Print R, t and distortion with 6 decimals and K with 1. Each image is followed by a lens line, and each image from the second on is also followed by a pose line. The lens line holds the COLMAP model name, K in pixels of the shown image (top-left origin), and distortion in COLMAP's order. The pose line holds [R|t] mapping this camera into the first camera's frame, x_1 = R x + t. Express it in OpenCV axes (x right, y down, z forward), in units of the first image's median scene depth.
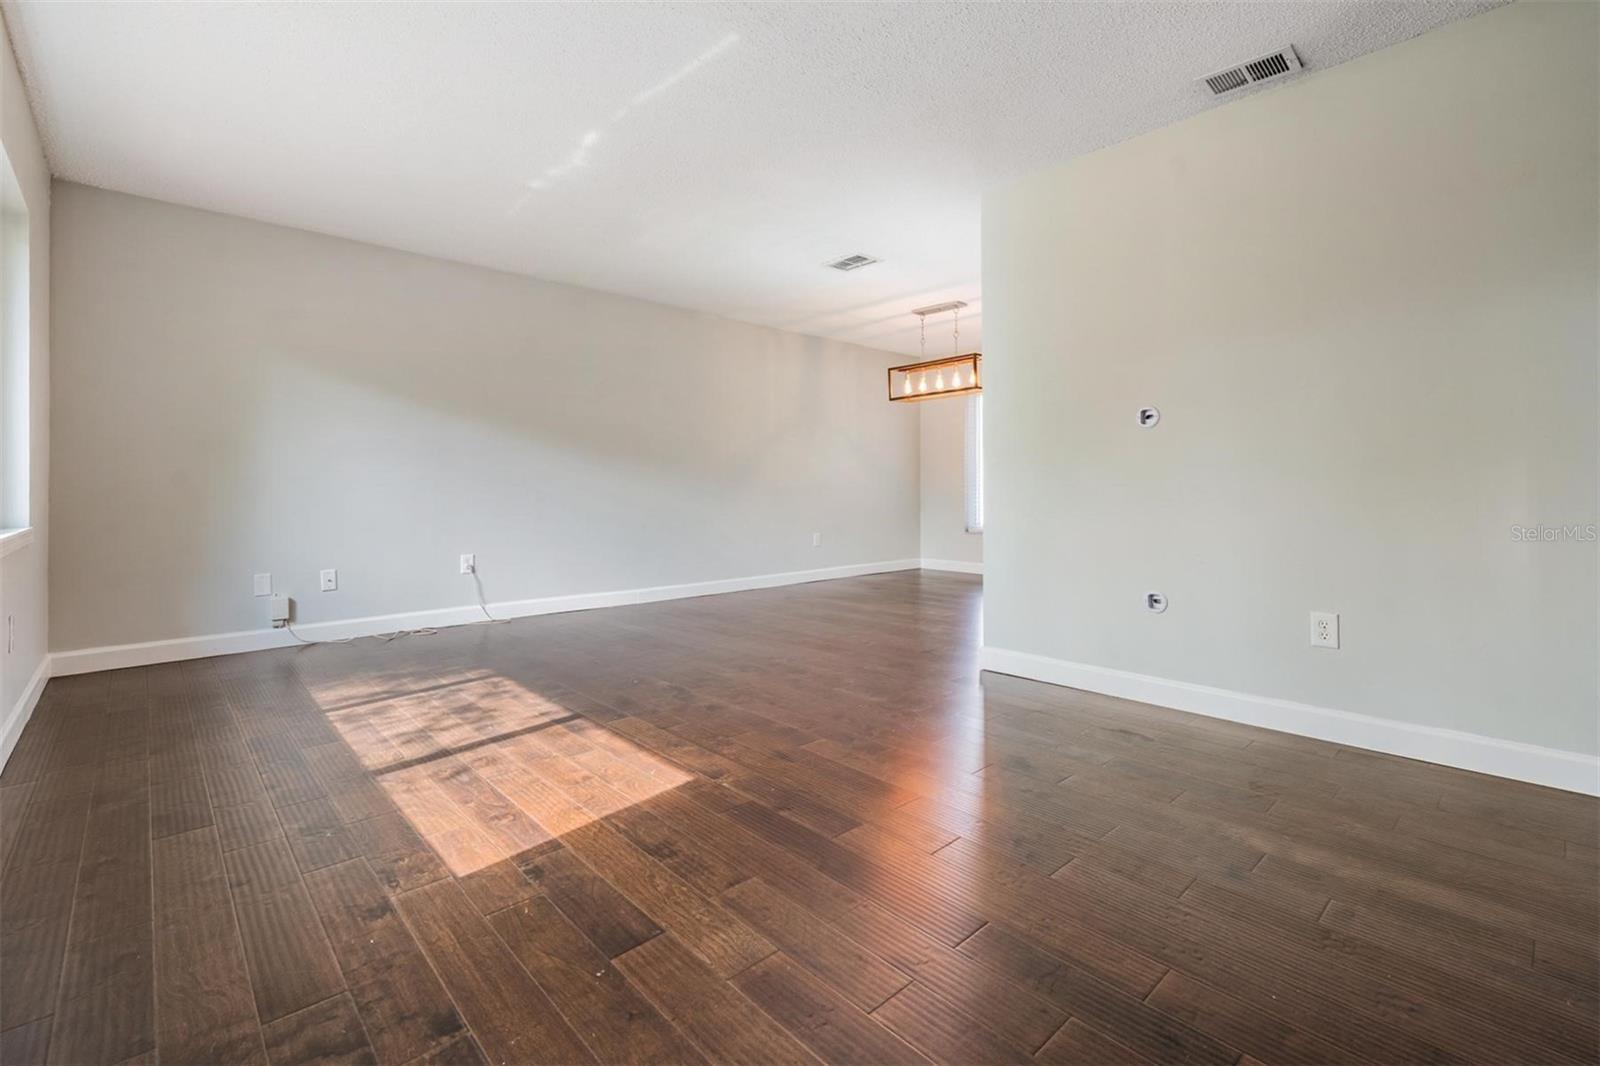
lens RADIAL K [[714.4, 0, 803.3], [0, 714.4, 491.2], [0, 0, 1]] dist [0.000247, 0.000058]
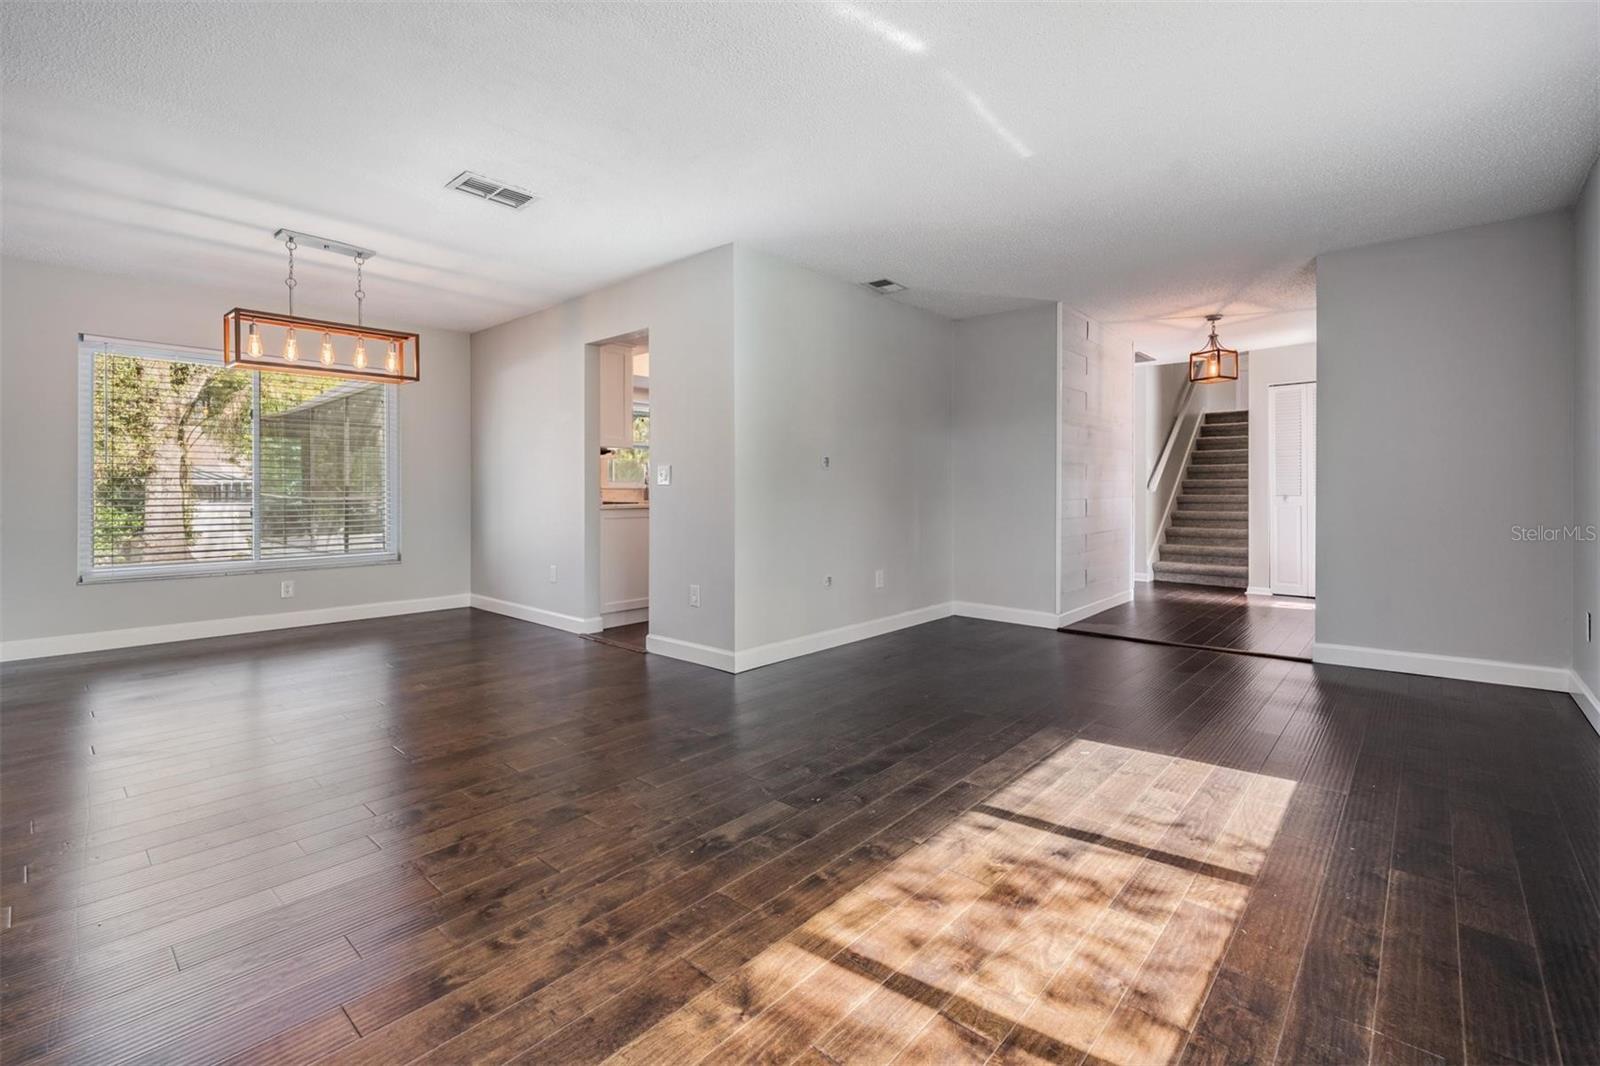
lens RADIAL K [[700.9, 0, 803.6], [0, 700.9, 500.5], [0, 0, 1]] dist [-0.000468, -0.000275]
pose [[-0.094666, -0.008825, 0.995470, -1.268730], [0.000022, 0.999961, 0.008867, -0.044871], [-0.995509, 0.000862, -0.094662, 1.493347]]
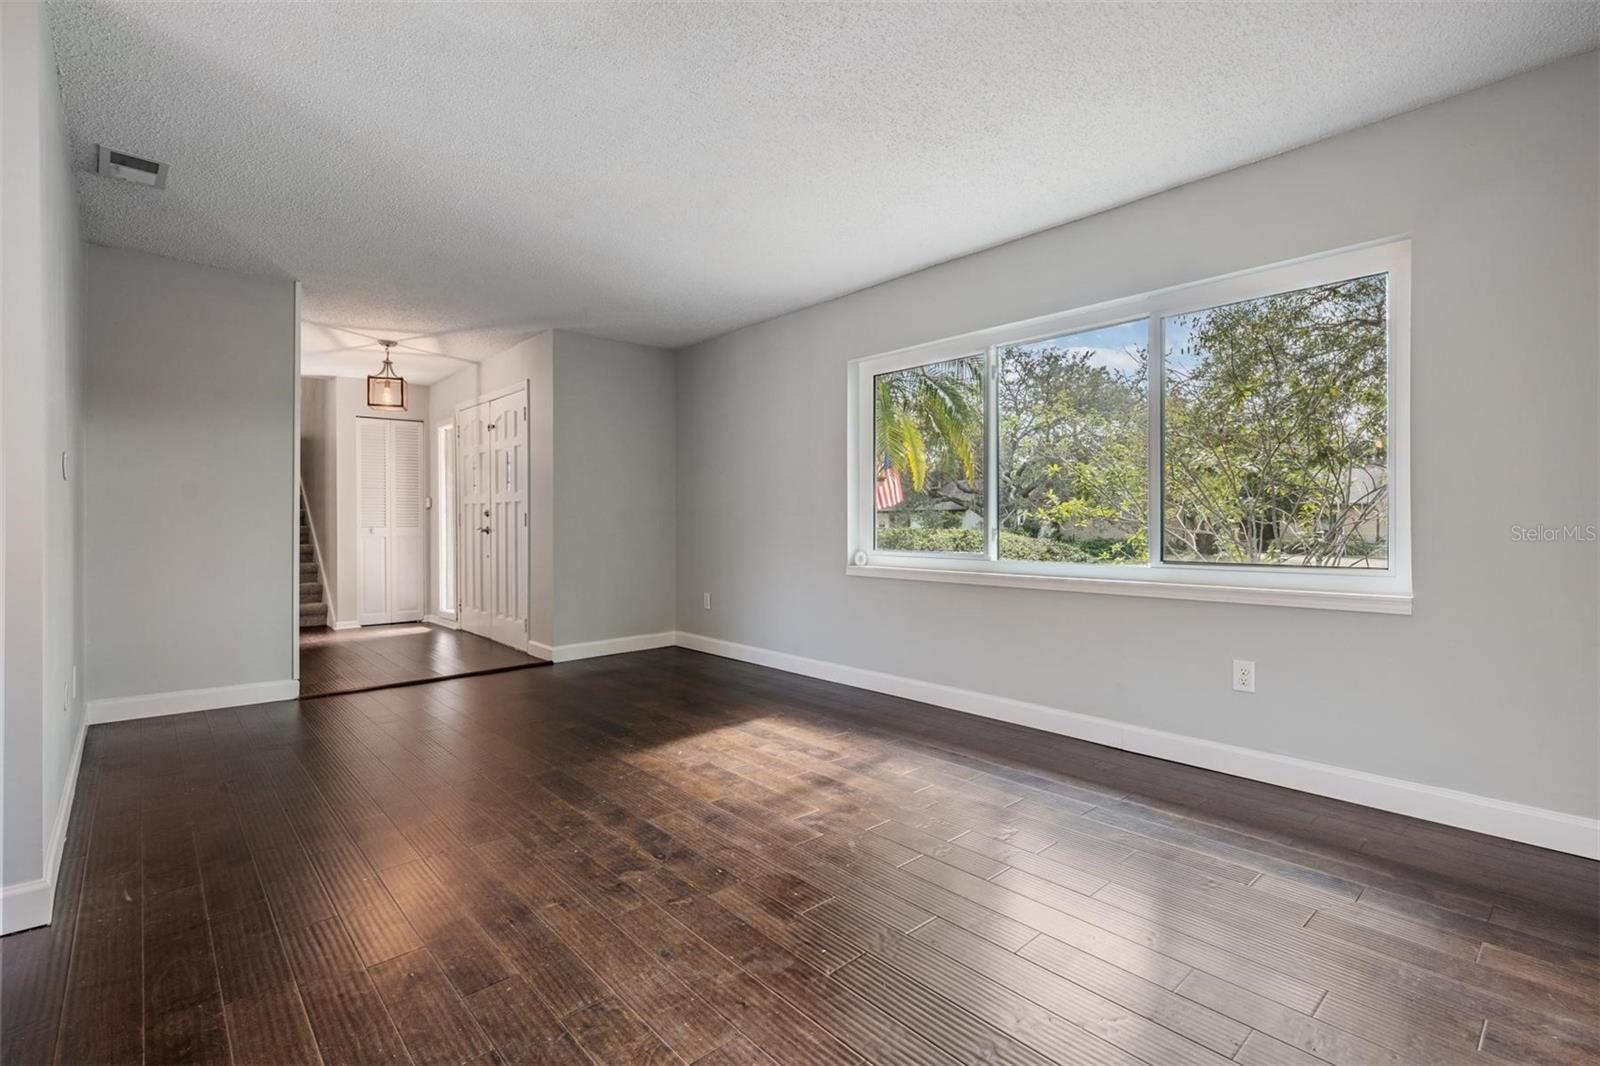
lens RADIAL K [[731.1, 0, 800.0], [0, 731.1, 533.0], [0, 0, 1]] dist [-0.000136, 0.000264]
pose [[-0.999883, 0.004759, 0.014508, -0.435908], [0.004956, 0.999895, 0.013602, -0.046697], [-0.014442, 0.013673, -0.999802, 2.255631]]
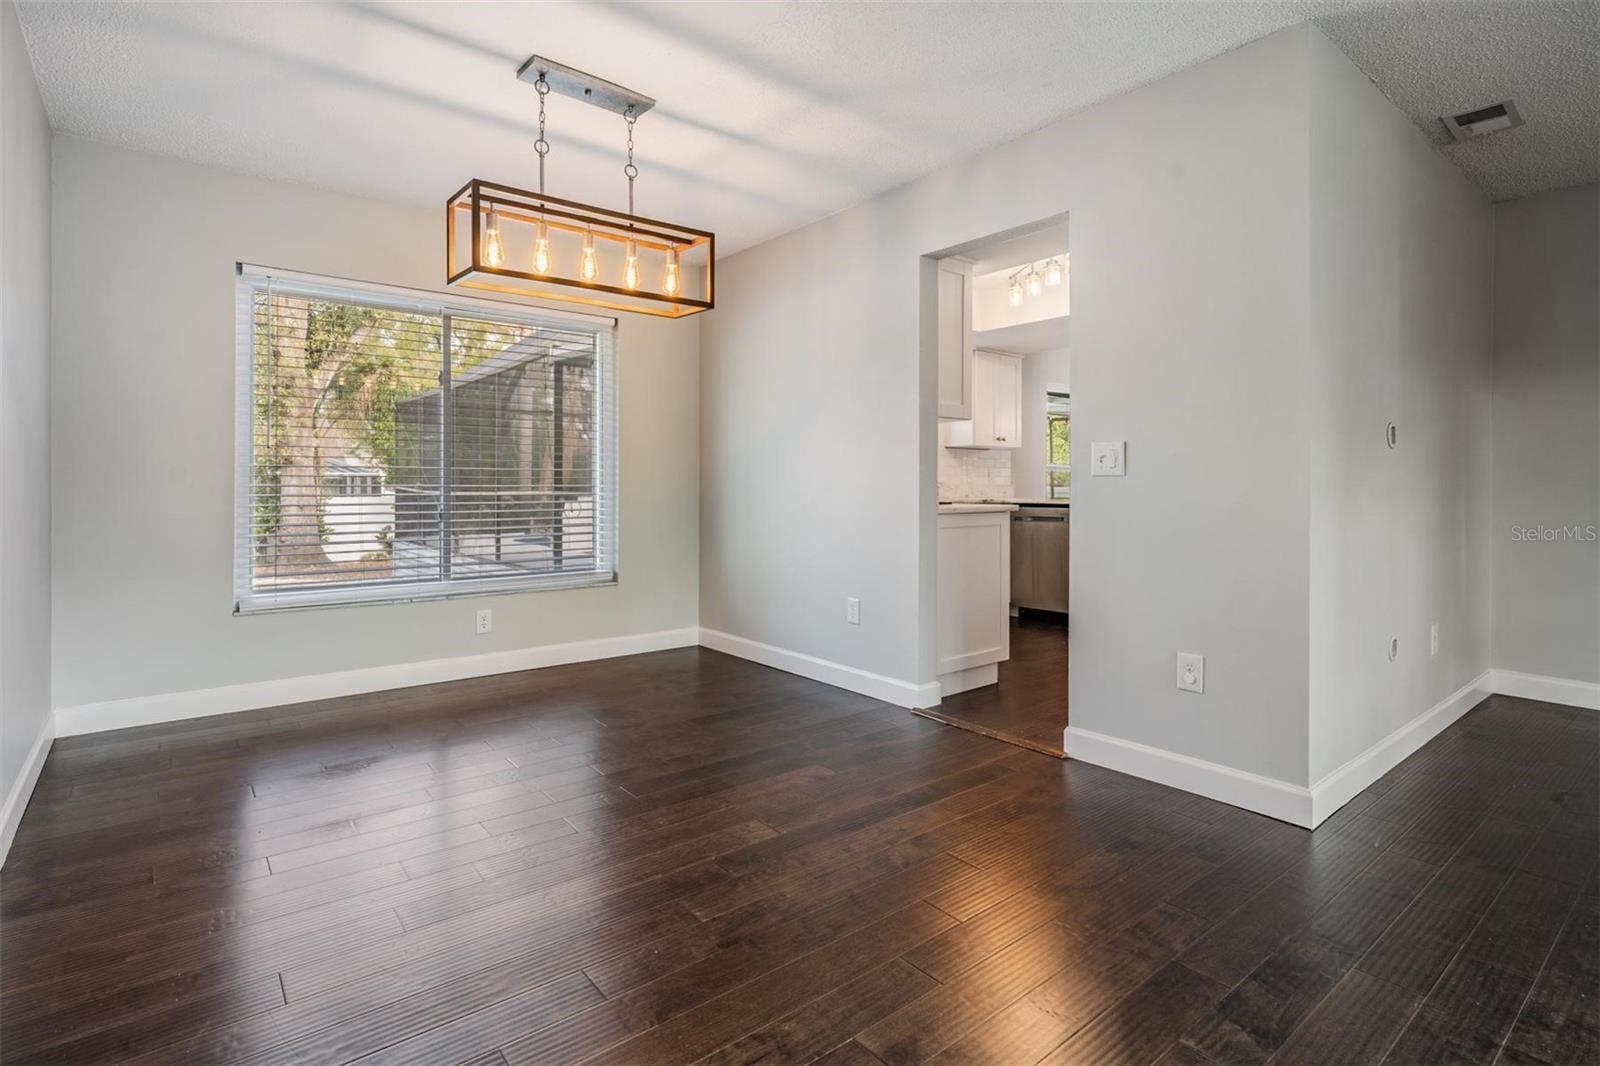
lens RADIAL K [[791.7, 0, 798.3], [0, 791.7, 493.9], [0, 0, 1]] dist [0.000536, 0.000345]
pose [[0.072338, -0.006422, 0.997359, -0.659583], [-0.002615, 0.999975, 0.006628, -0.047656], [-0.997377, -0.003088, 0.072320, 2.056486]]
